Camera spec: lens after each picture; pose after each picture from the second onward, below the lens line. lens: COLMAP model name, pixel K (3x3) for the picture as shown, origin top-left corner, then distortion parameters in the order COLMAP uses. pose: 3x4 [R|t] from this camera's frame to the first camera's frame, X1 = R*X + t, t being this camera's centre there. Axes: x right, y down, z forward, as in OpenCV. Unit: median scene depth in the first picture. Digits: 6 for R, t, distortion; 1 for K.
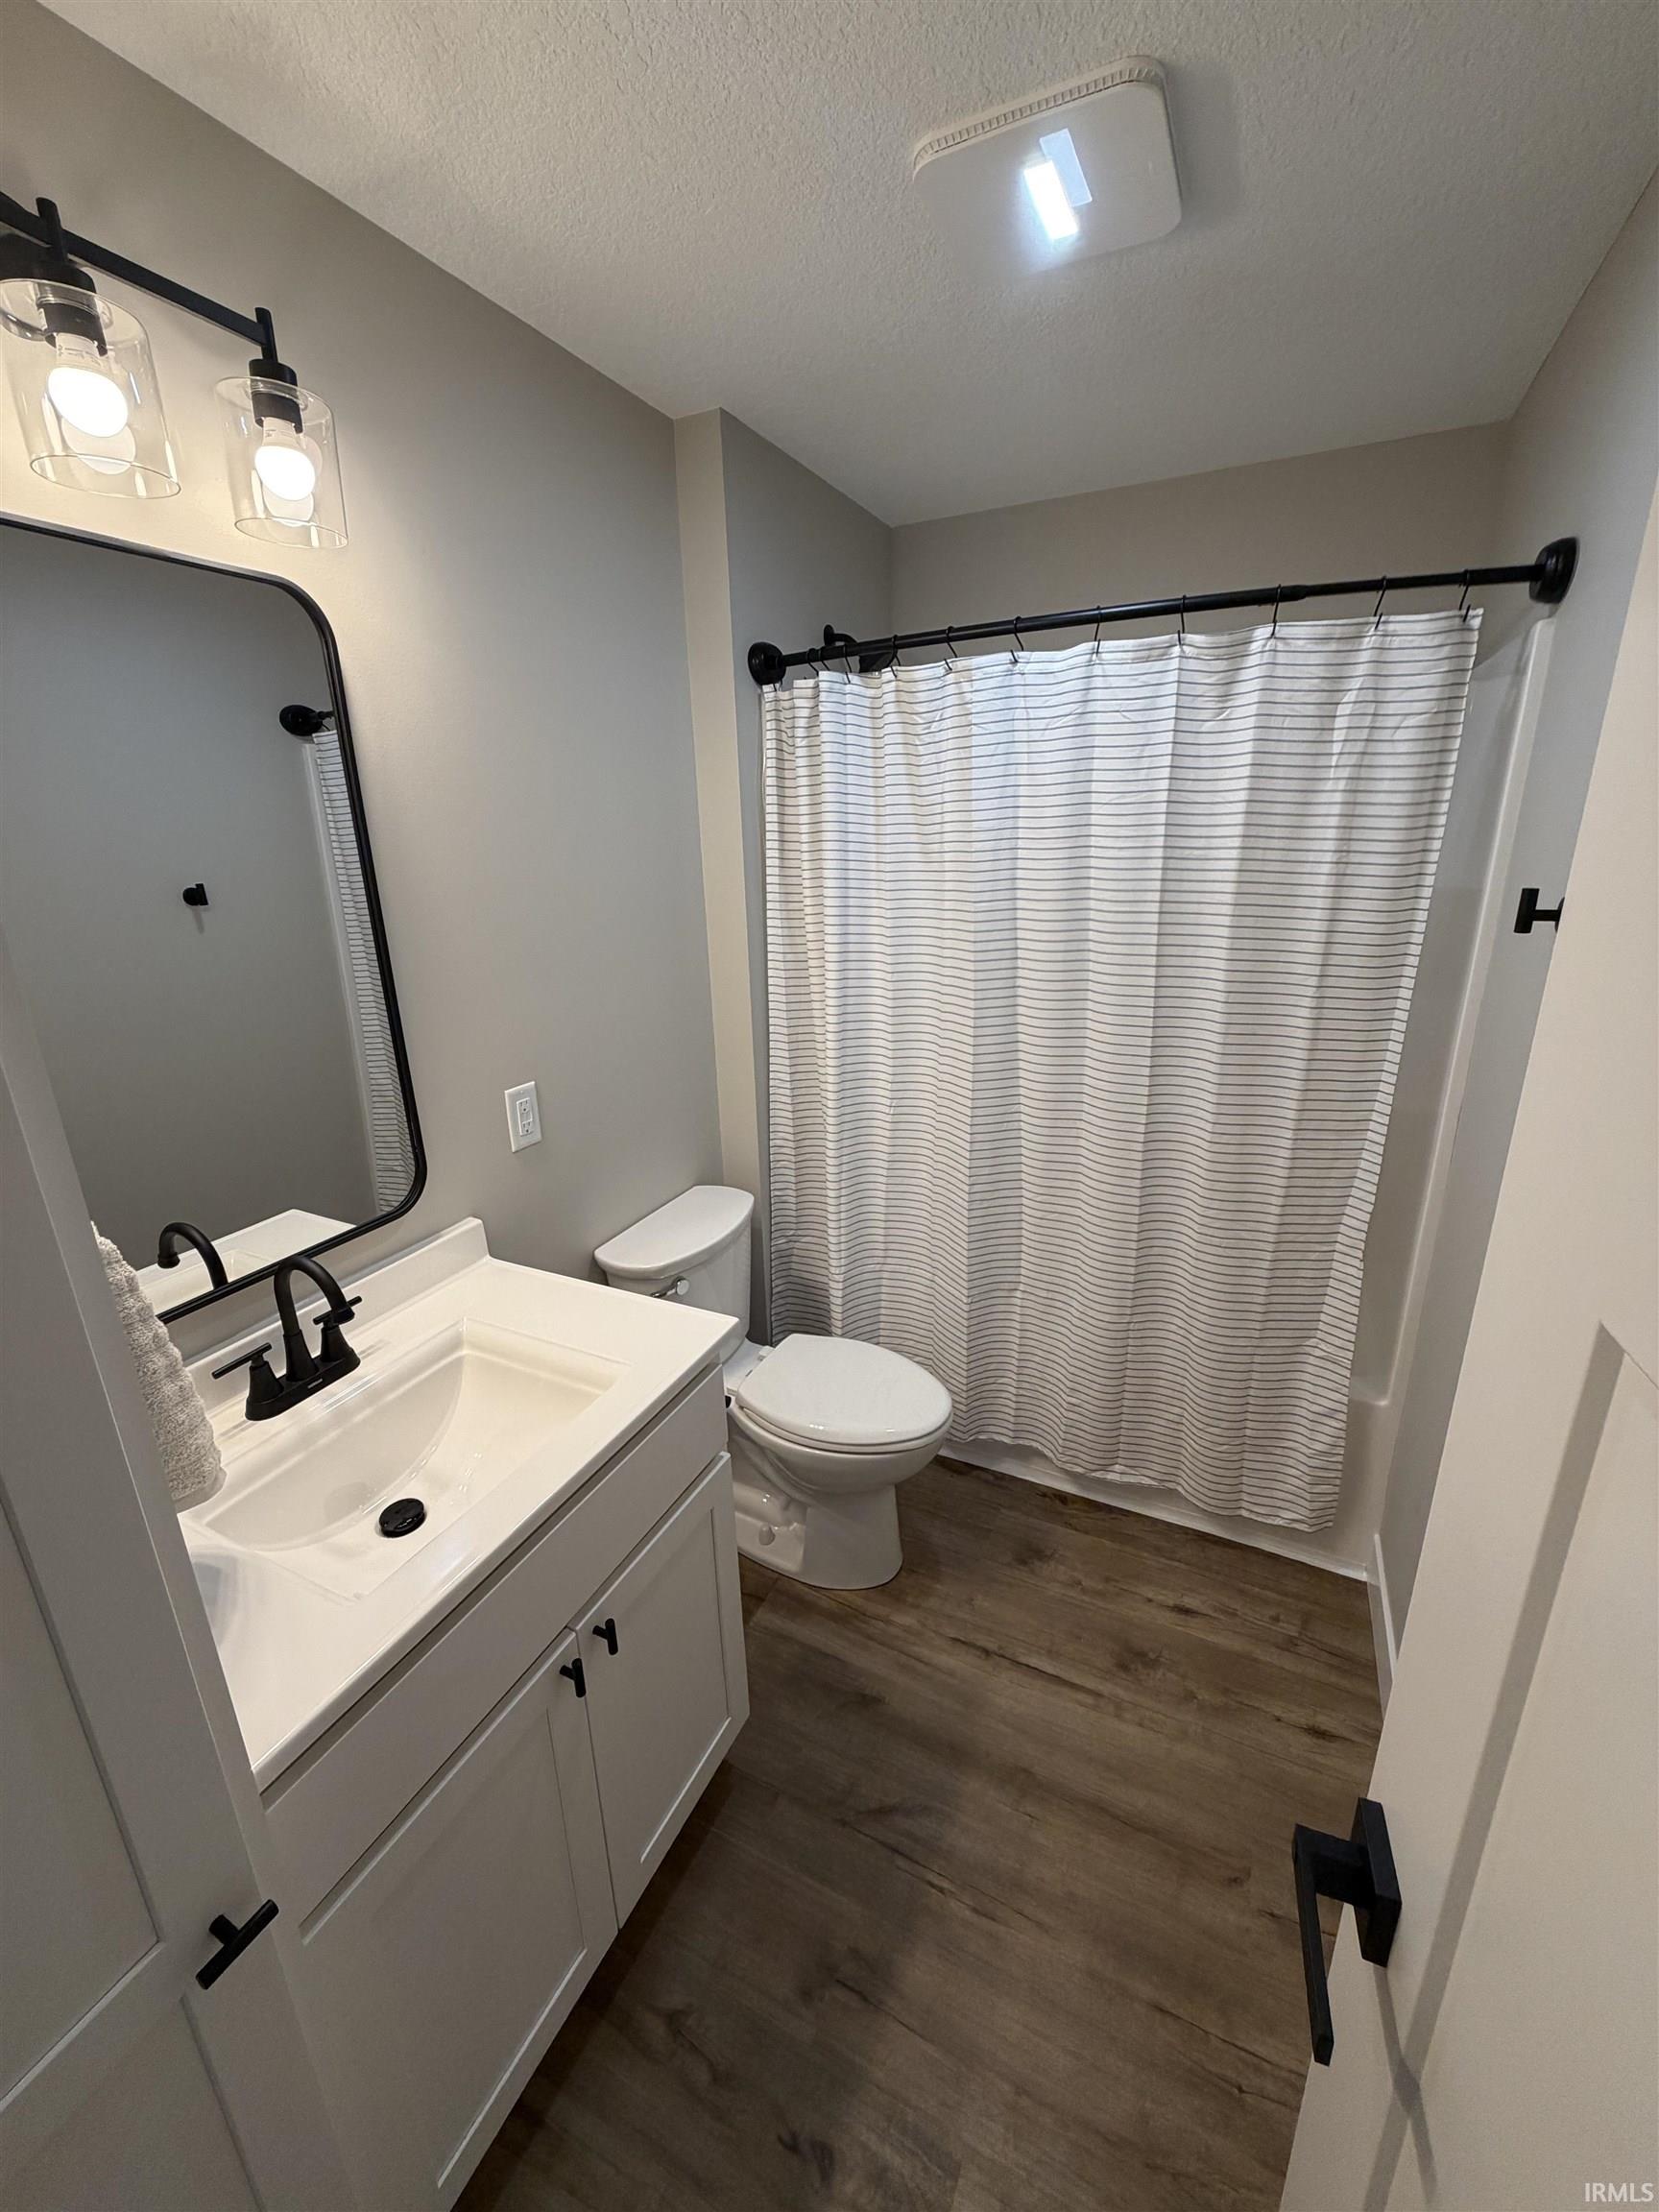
lens RADIAL K [[877.5, 0, 829.5], [0, 877.5, 1106.0], [0, 0, 1]] dist [-0.002159, -0.000102]
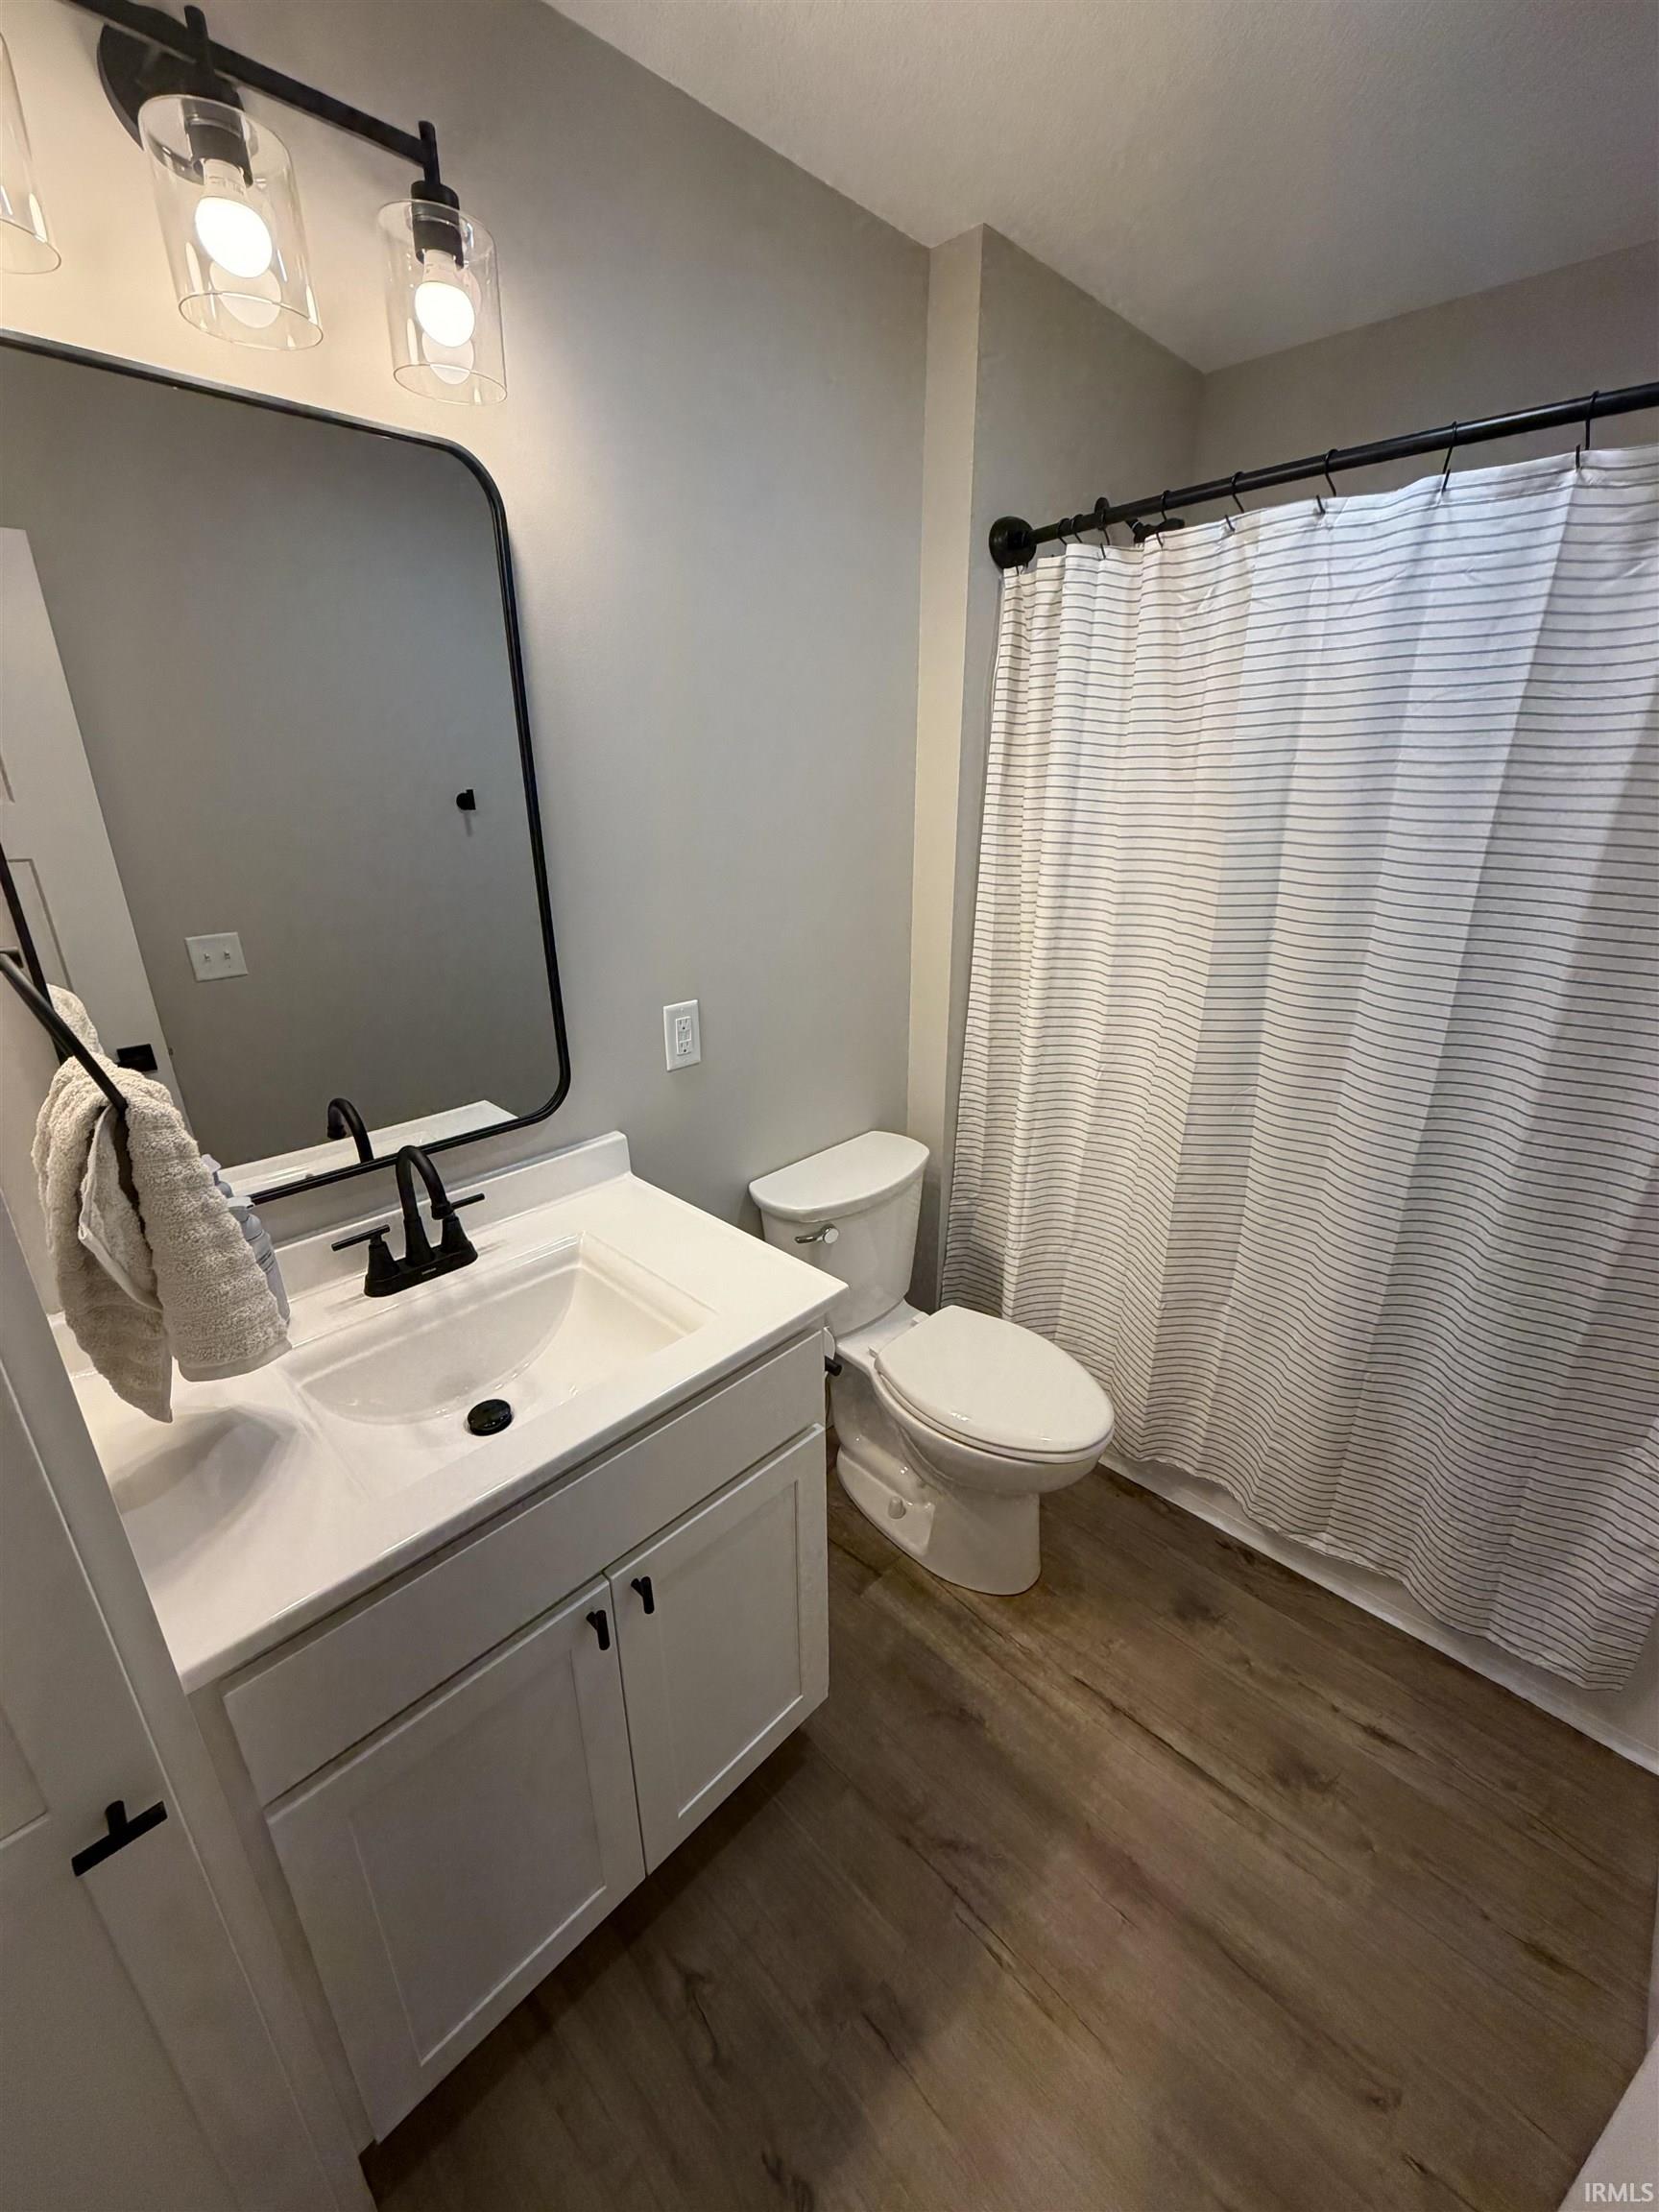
lens RADIAL K [[877.5, 0, 829.5], [0, 877.5, 1106.0], [0, 0, 1]] dist [-0.002159, -0.000102]
pose [[0.950244, 0.128002, -0.283993, 0.083825], [-0.110364, 0.990878, 0.077332, -0.003148], [0.291301, -0.042142, 0.955703, 0.115625]]
